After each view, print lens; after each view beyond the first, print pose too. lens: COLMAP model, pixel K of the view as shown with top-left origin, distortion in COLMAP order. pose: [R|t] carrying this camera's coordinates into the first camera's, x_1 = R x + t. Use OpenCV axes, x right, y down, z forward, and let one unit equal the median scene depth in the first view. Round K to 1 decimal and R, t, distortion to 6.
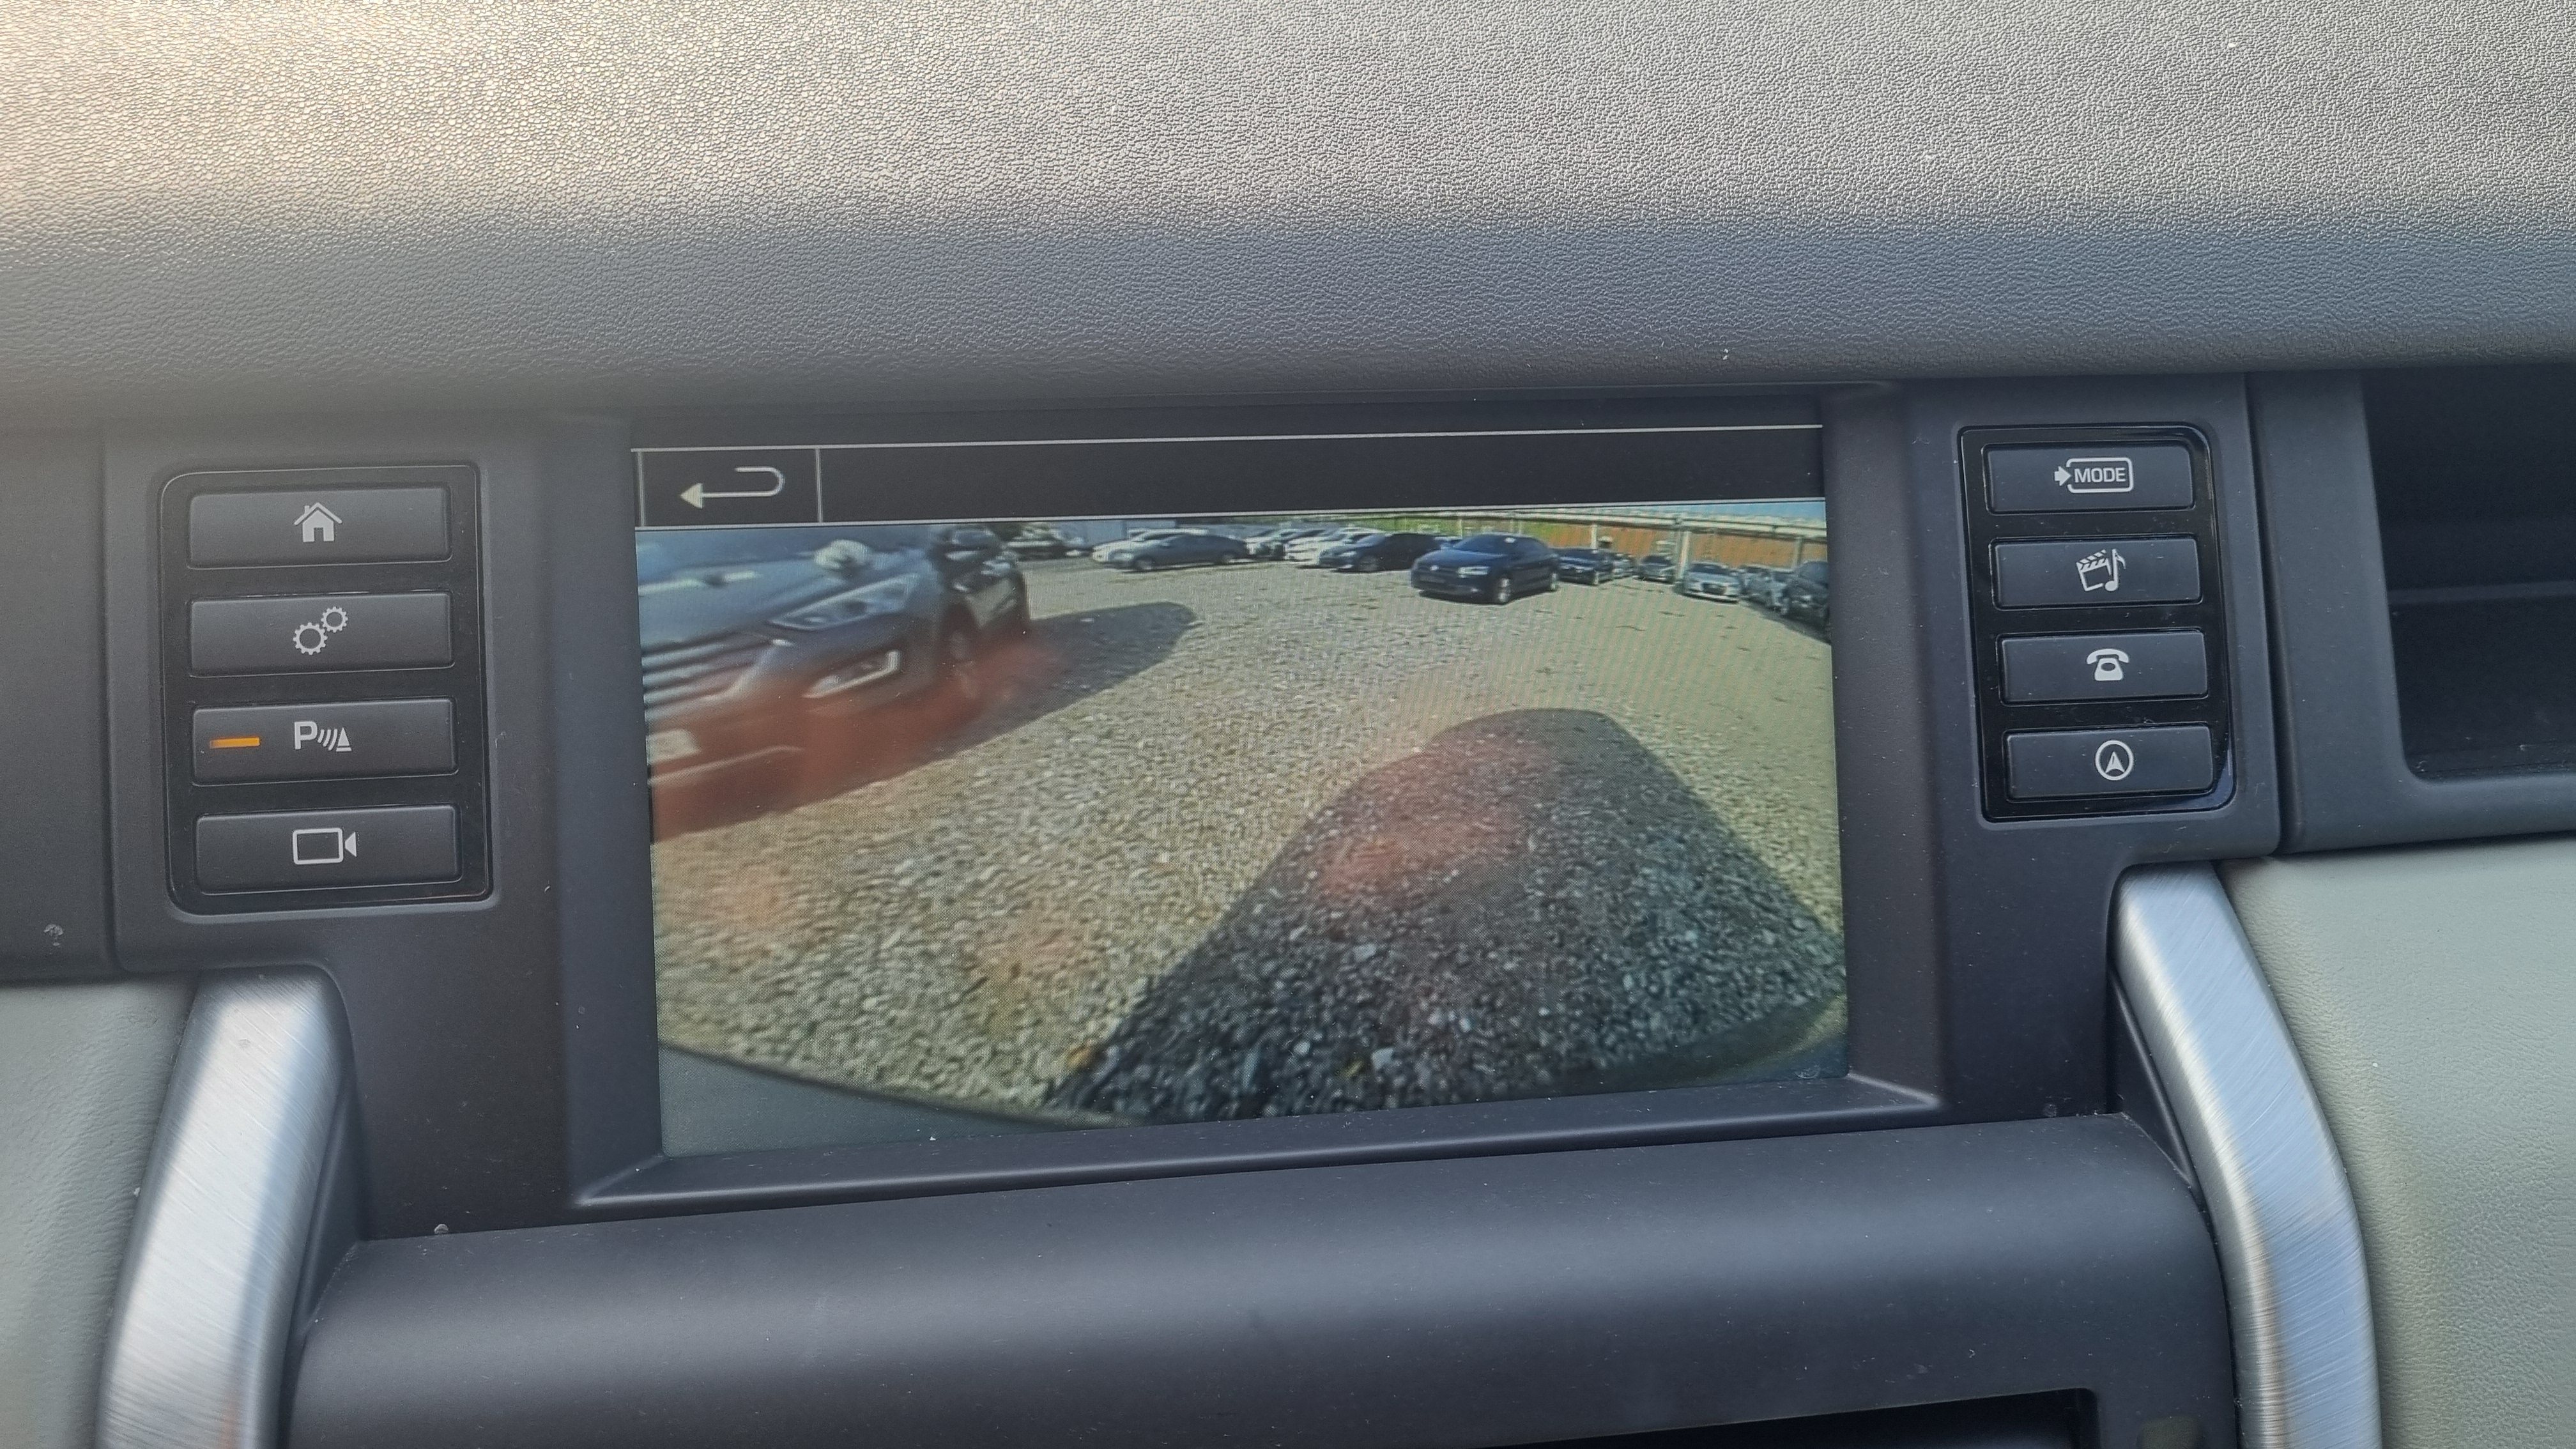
lens RADIAL K [[1933.6, 0, 1347.2], [0, 1933.6, 674.7], [0, 0, 1]] dist [0.042418, -0.009264]
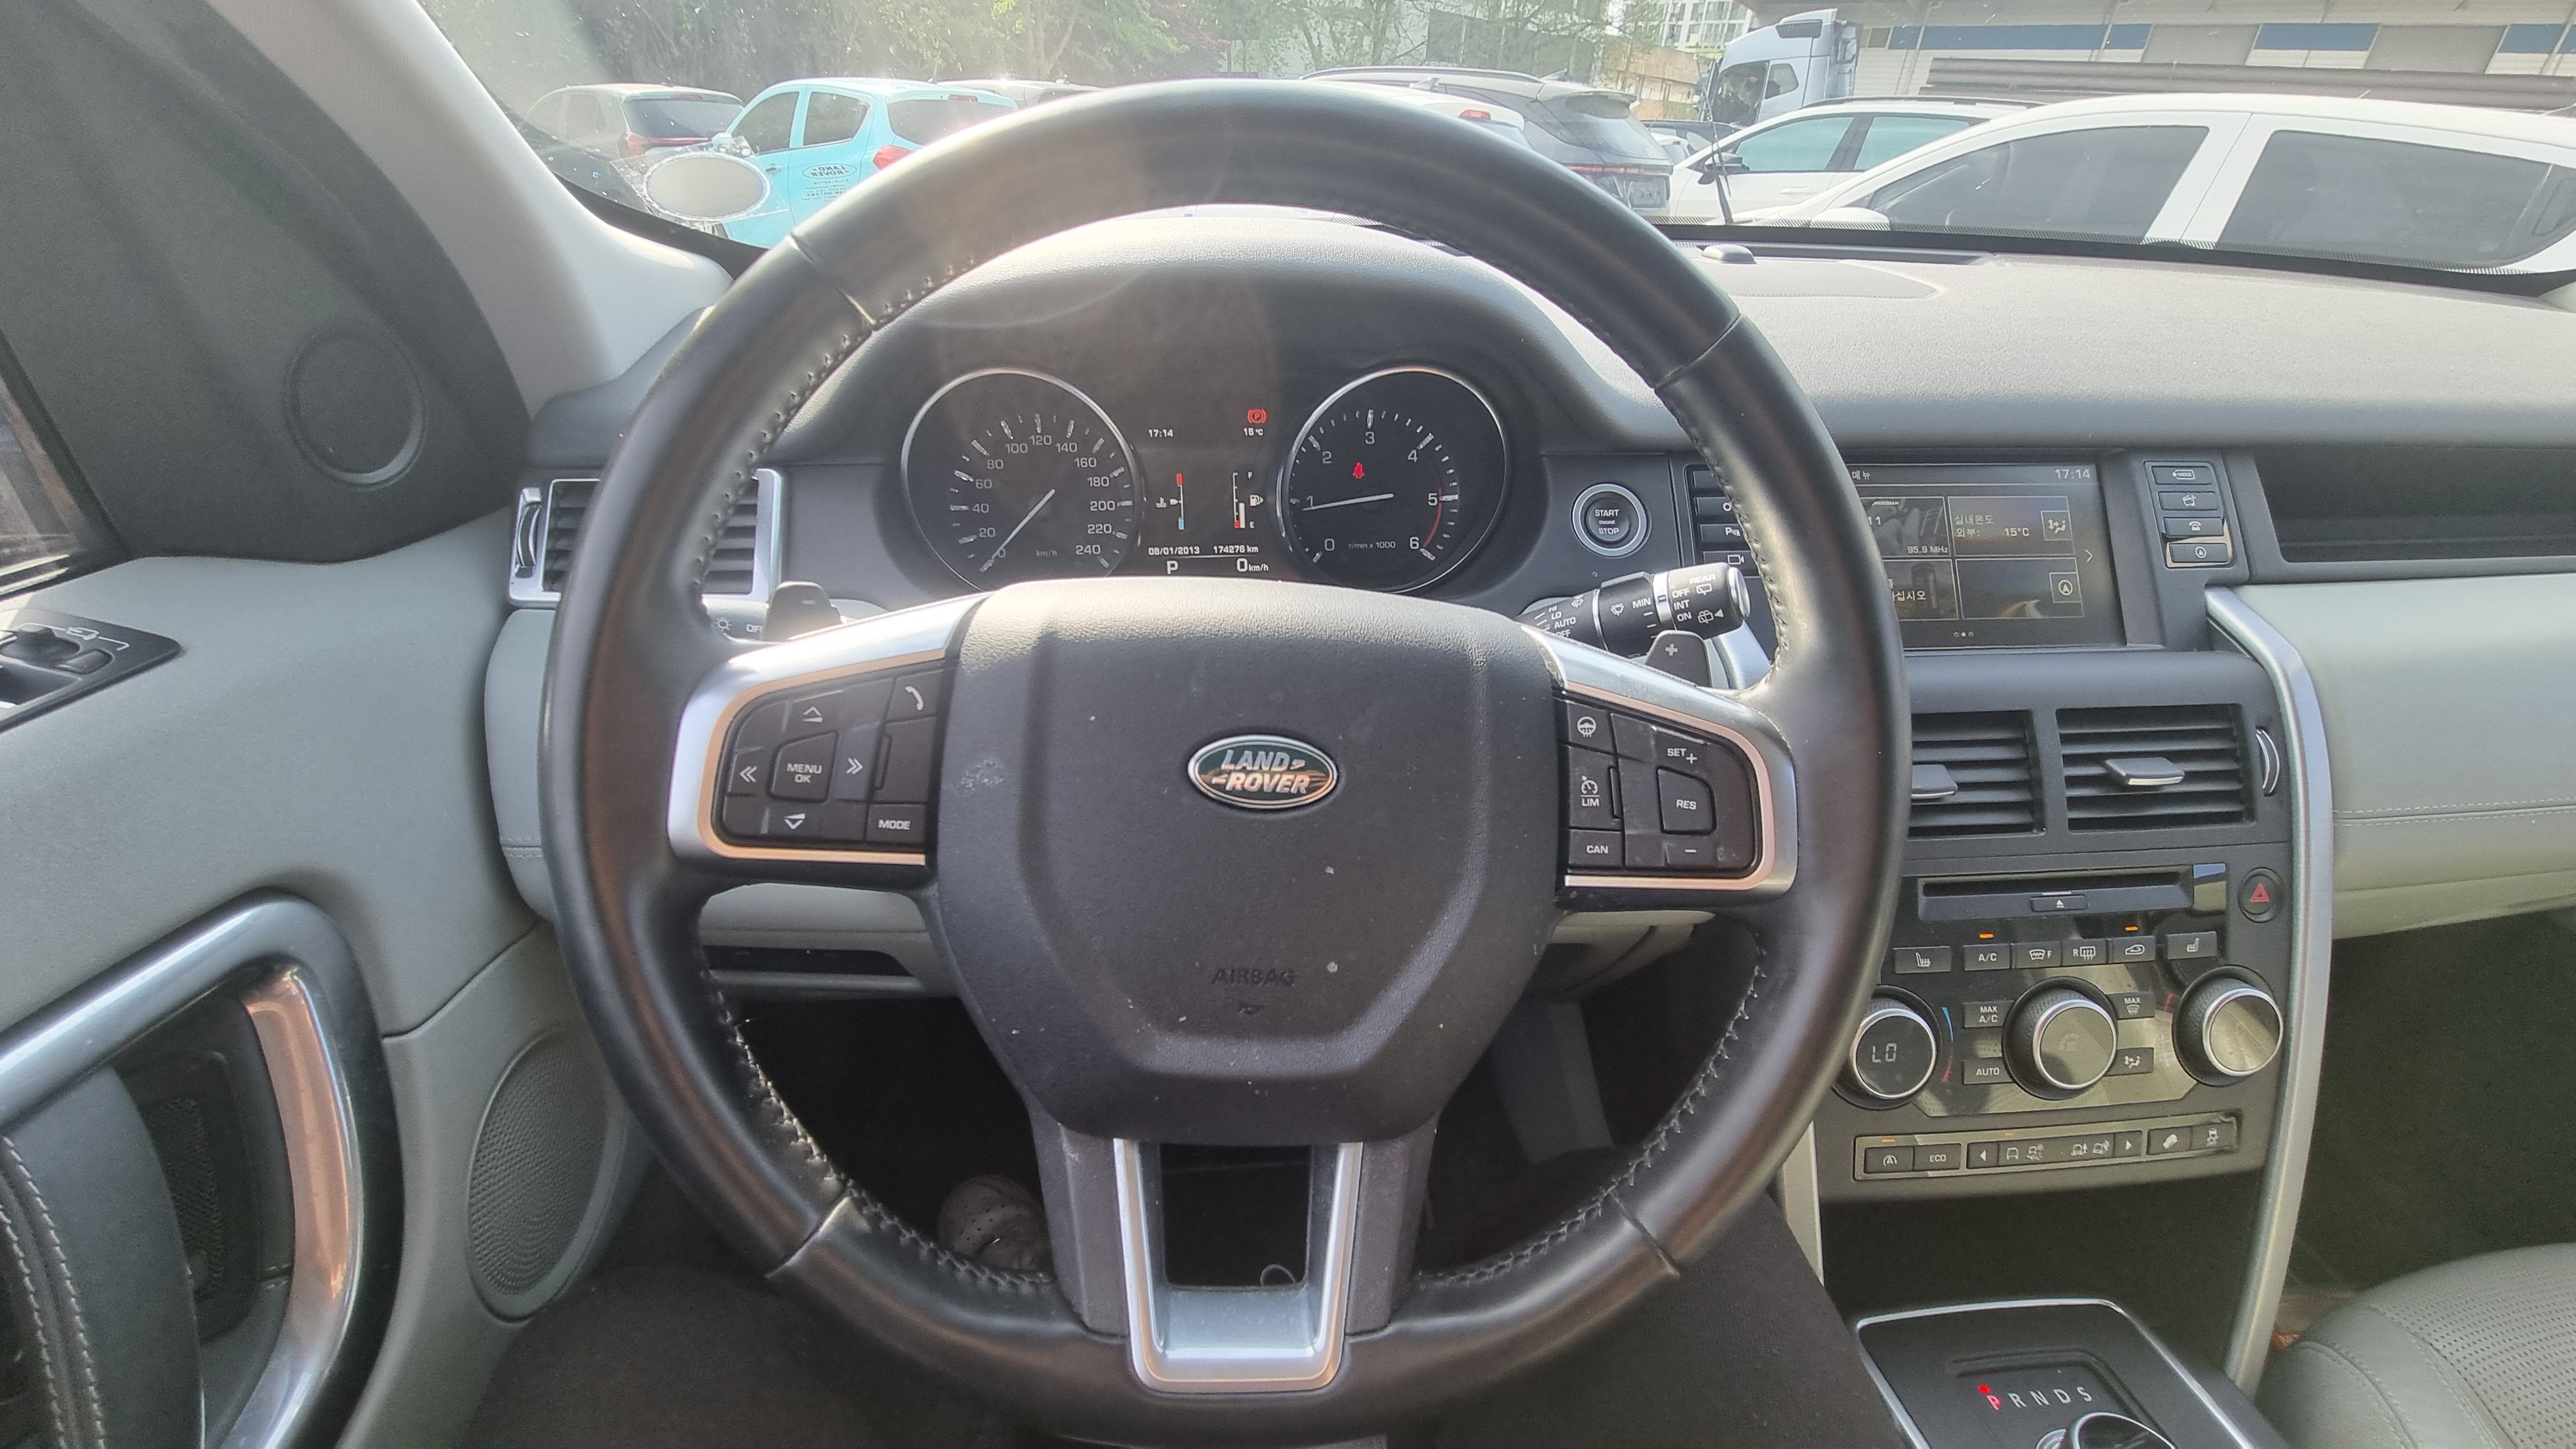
lens RADIAL K [[1048.4, 0, 1280.1], [0, 1048.4, 721.2], [0, 0, 1]] dist [-0.003264, -0.000632]
pose [[0.998917, -0.004602, -0.046294, -1.182107], [-0.002132, 0.989522, -0.144367, 0.623035], [0.046473, 0.144309, 0.988441, -0.891882]]
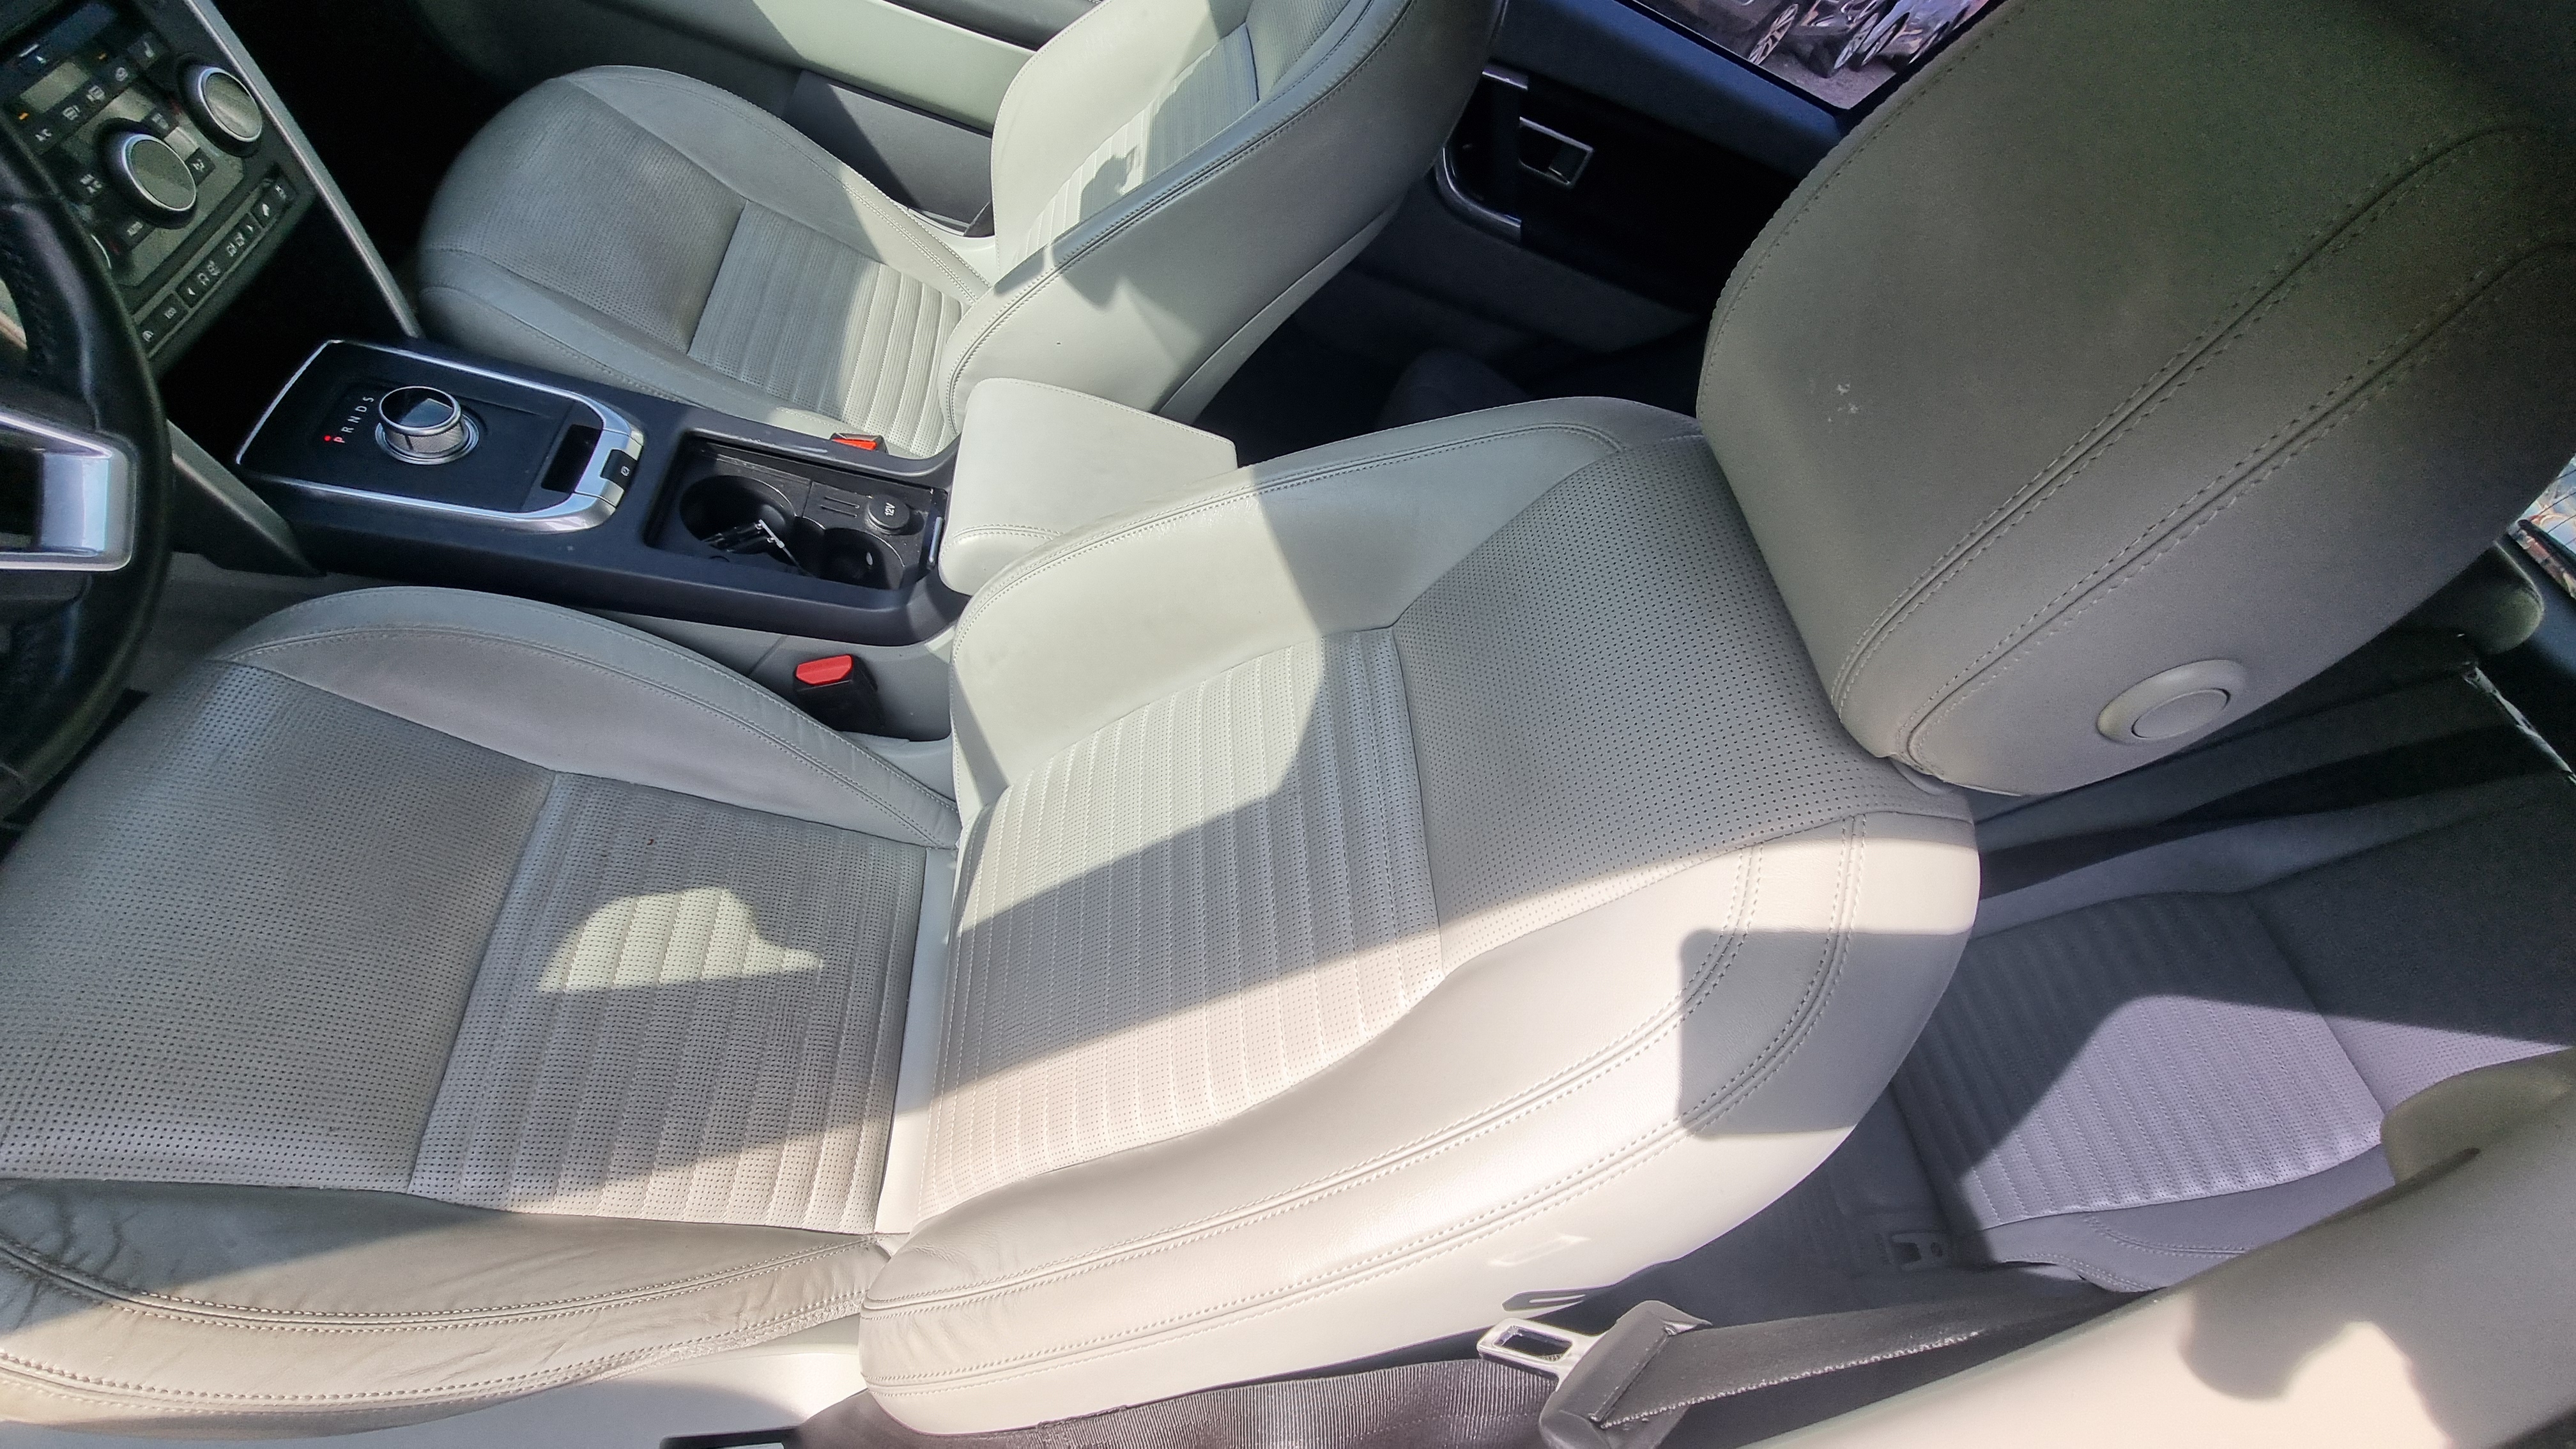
lens RADIAL K [[1048.4, 0, 1271.5], [0, 1048.4, 752.3], [0, 0, 1]] dist [-0.003264, -0.000632]
pose [[0.091618, -0.815450, 0.571531, -2.072169], [0.219067, 0.576389, 0.787264, 0.365459], [-0.971399, 0.053076, 0.231446, -1.873562]]
